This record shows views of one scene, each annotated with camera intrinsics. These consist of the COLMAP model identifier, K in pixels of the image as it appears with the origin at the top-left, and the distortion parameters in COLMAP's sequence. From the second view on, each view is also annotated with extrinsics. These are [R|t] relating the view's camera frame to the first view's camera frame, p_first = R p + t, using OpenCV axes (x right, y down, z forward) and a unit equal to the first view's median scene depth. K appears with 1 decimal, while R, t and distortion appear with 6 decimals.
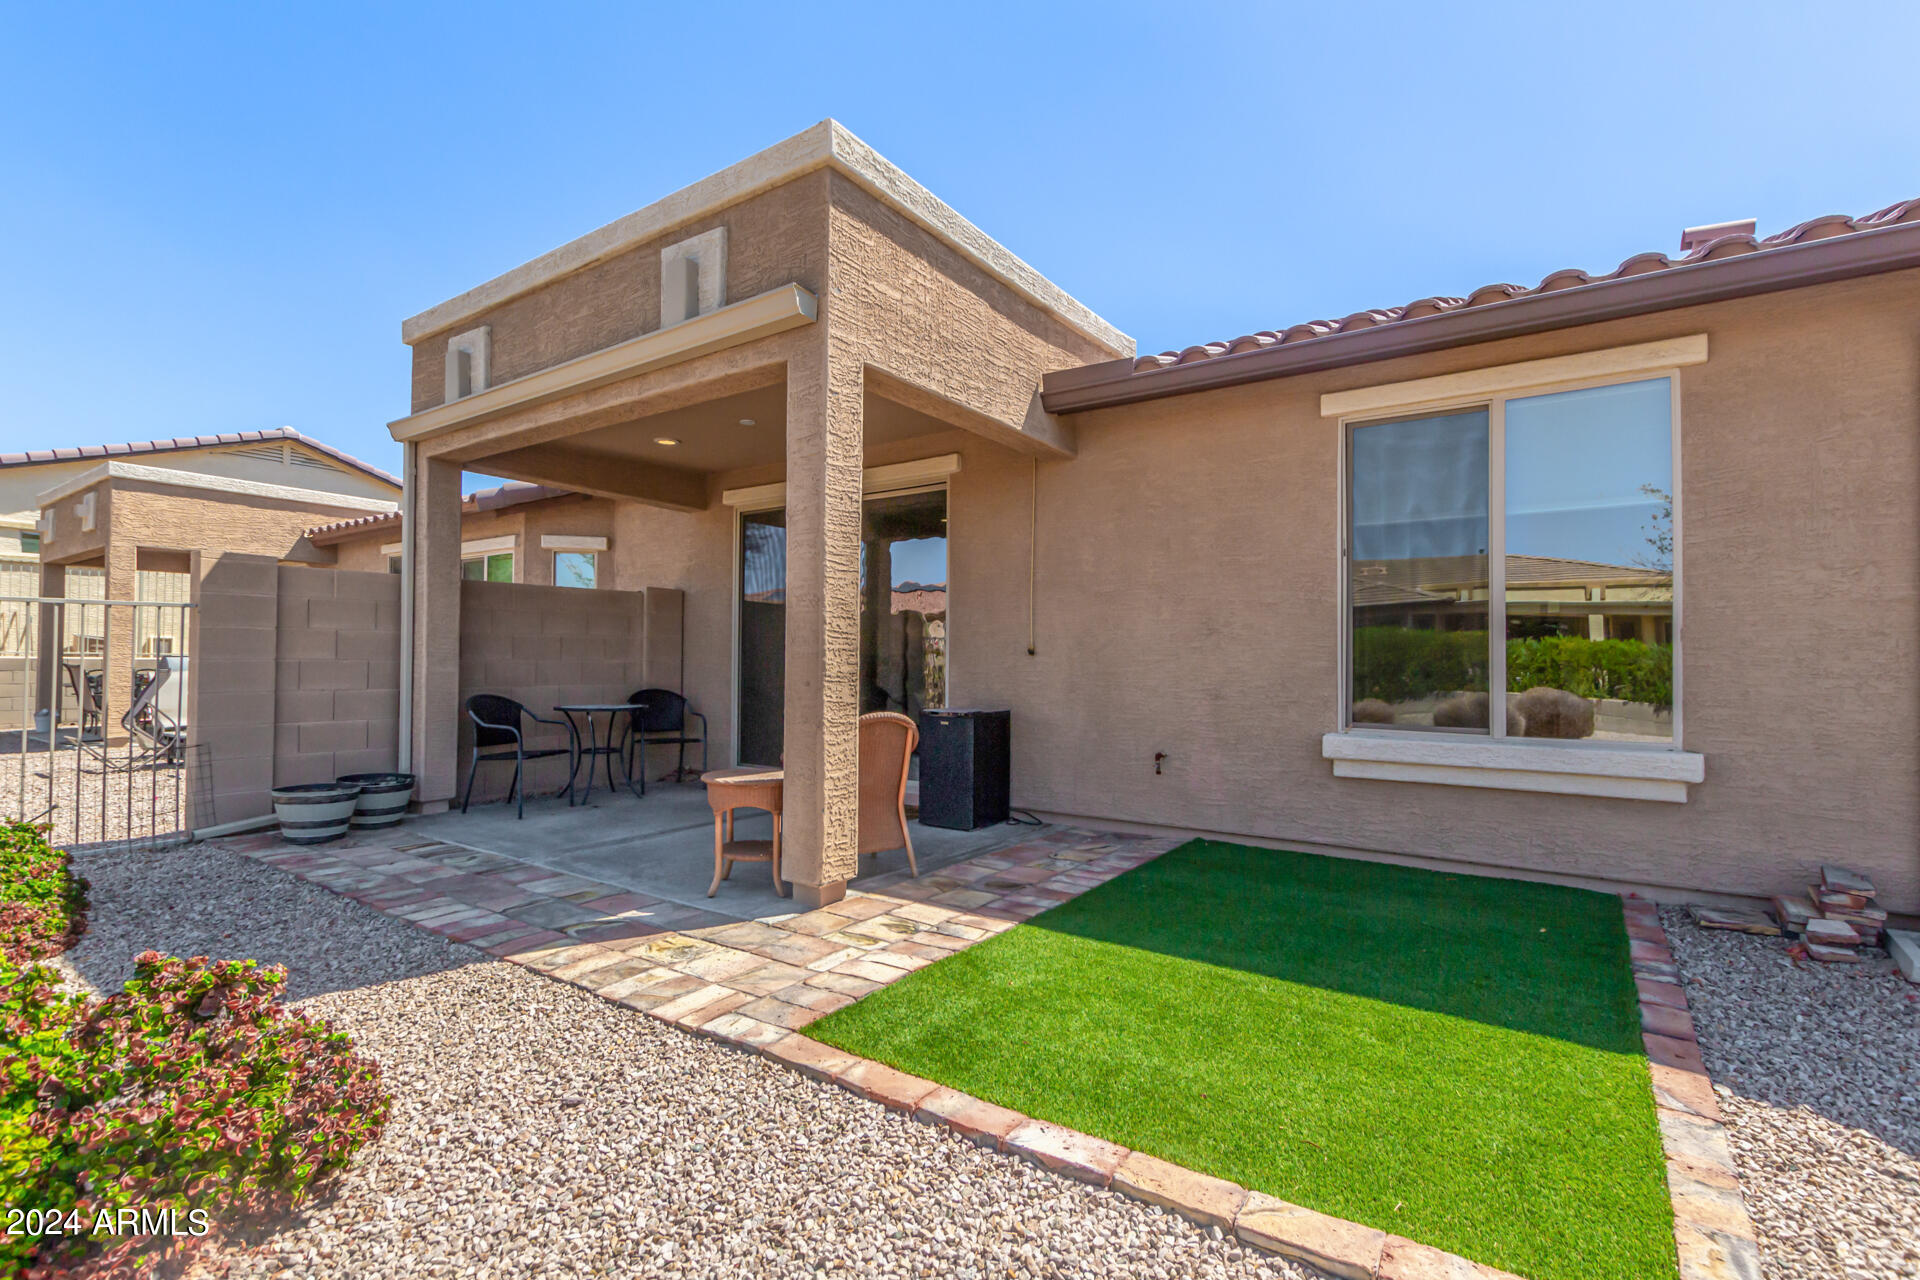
lens RADIAL K [[883.1, 0, 960.0], [0, 883.1, 640.0], [0, 0, 1]] dist [0.001595, -0.000042]
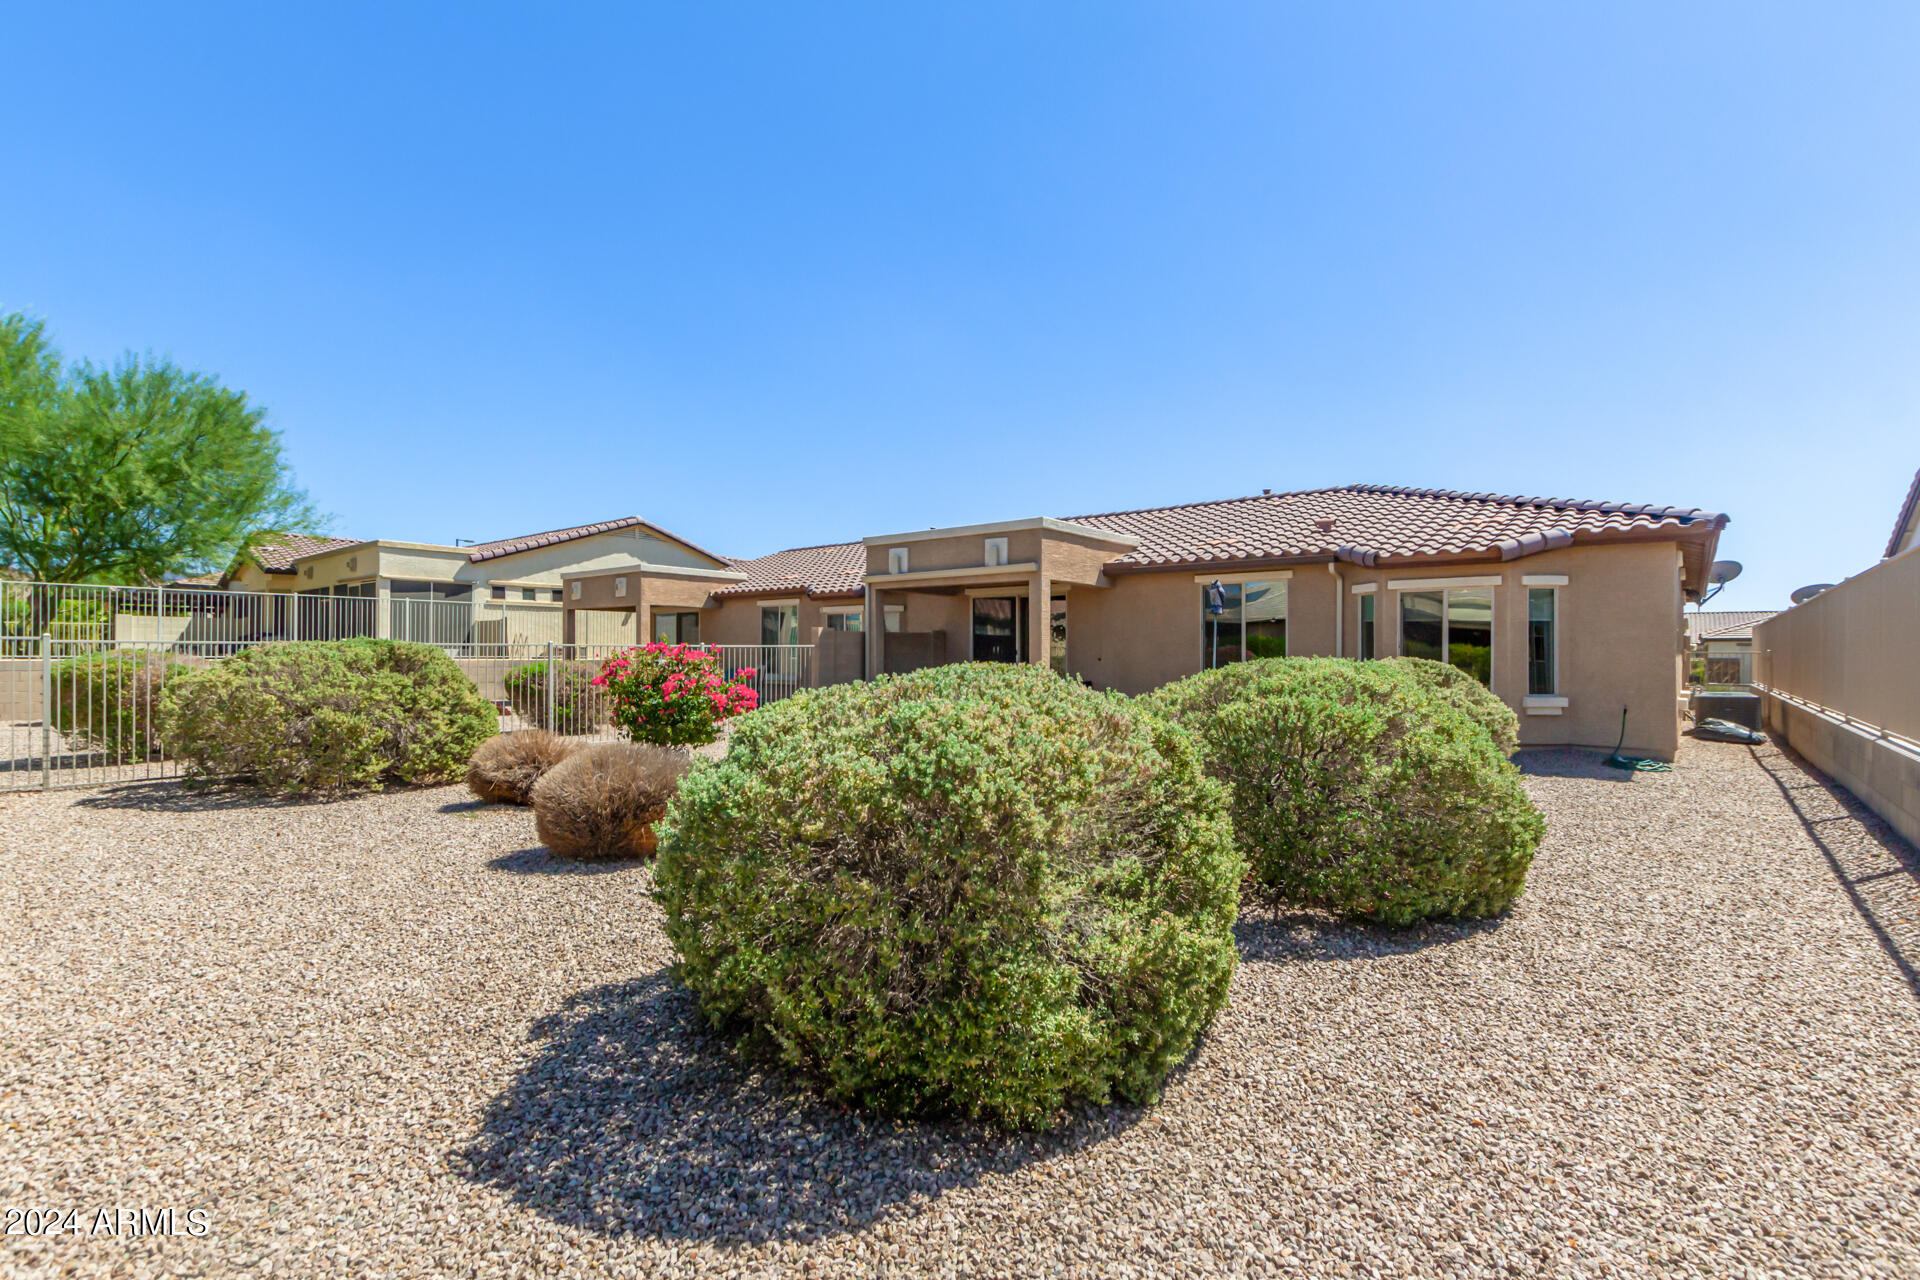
lens RADIAL K [[883.1, 0, 960.0], [0, 883.1, 640.0], [0, 0, 1]] dist [0.001595, -0.000042]
pose [[0.997725, -0.004731, -0.067248, -0.224021], [0.005719, 0.999878, 0.014512, -0.124476], [0.067171, -0.014864, 0.997631, -2.402164]]
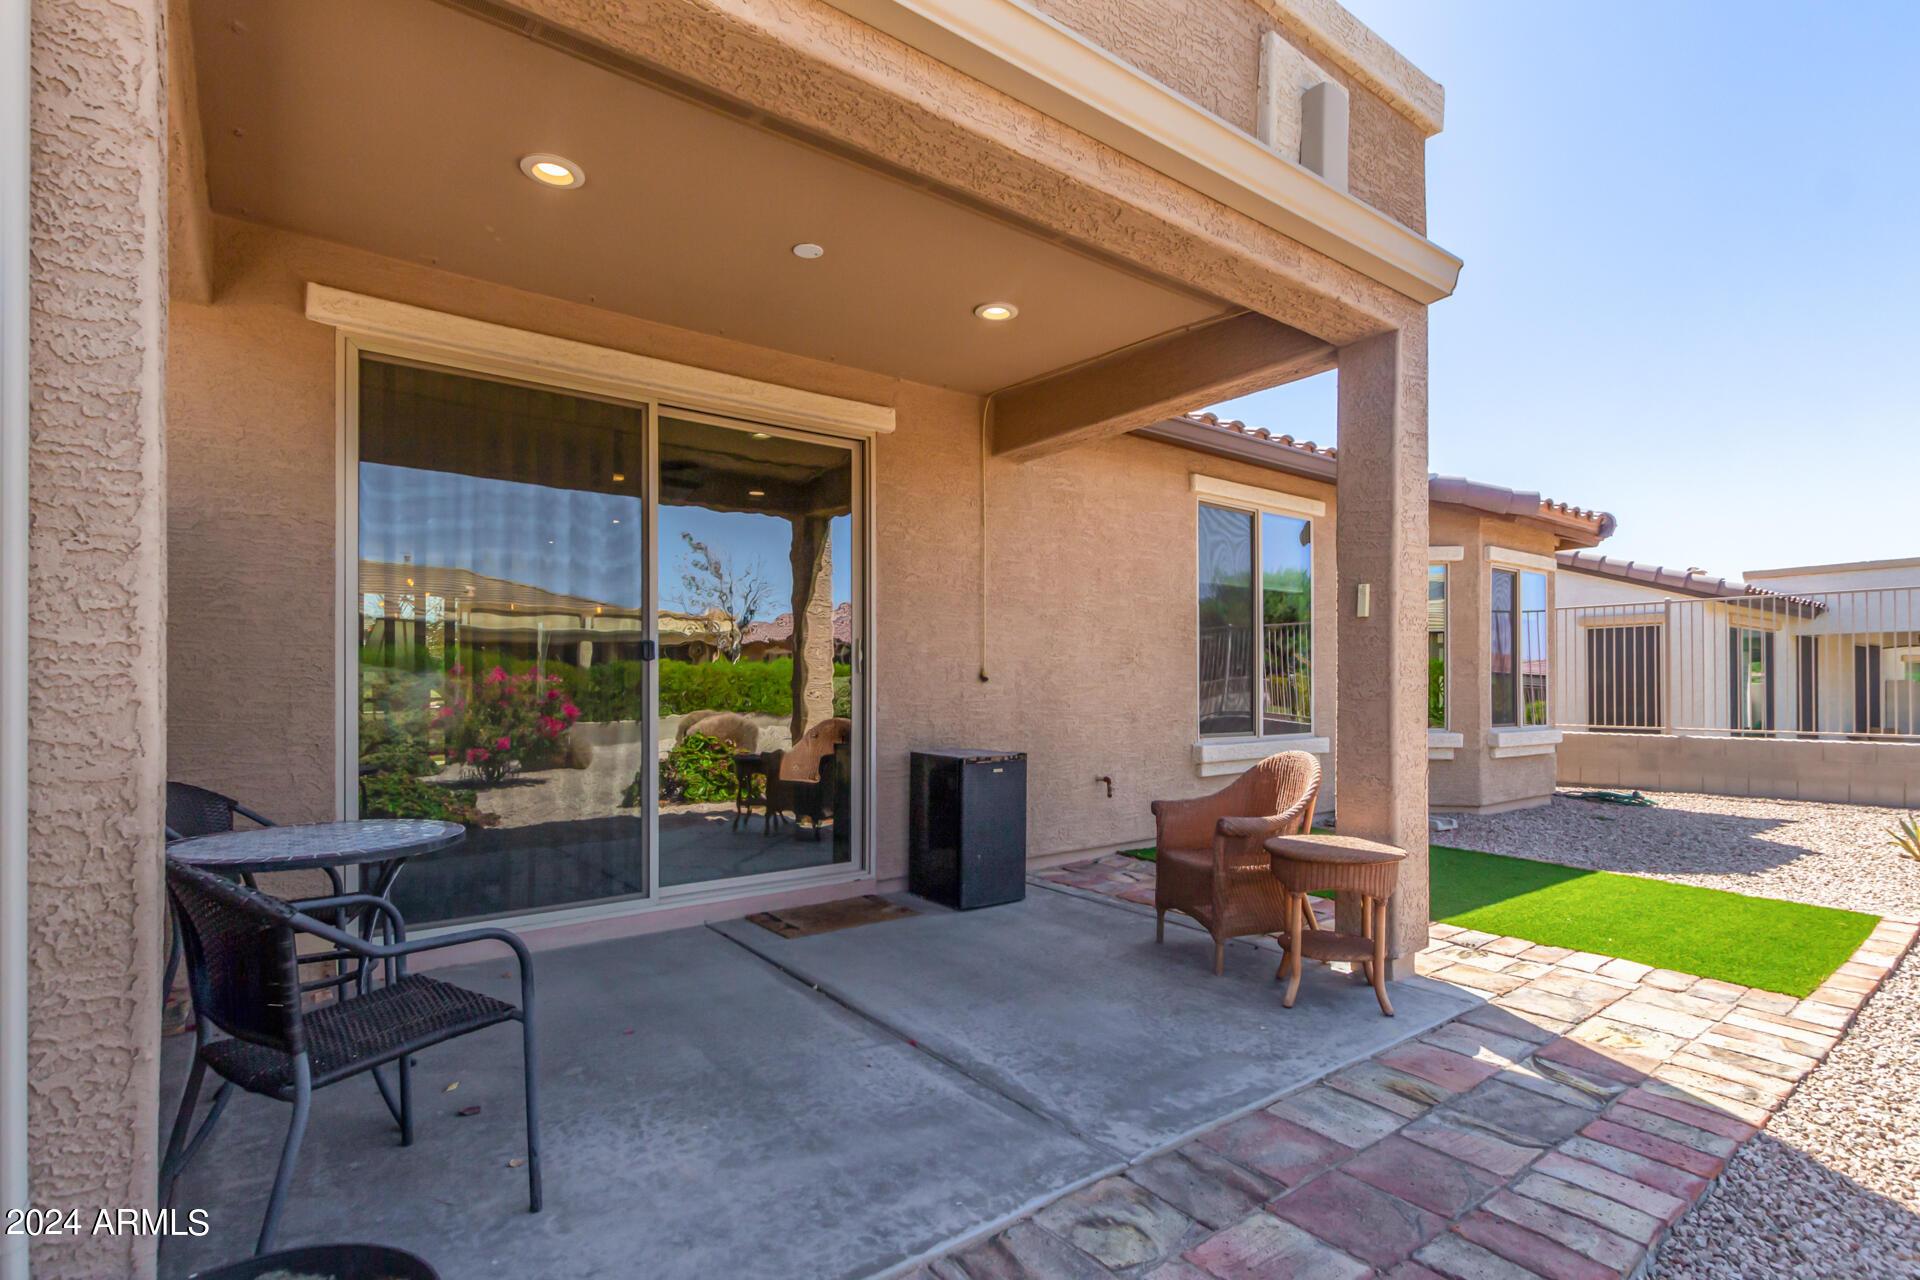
lens RADIAL K [[908.7, 0, 980.6], [0, 908.7, 668.1], [0, 0, 1]] dist [0.003062, -0.000404]
pose [[0.300290, 0.011270, 0.953781, -1.075636], [-0.021494, 0.999756, -0.005046, 0.012528], [-0.953606, -0.018986, 0.300459, 1.067439]]
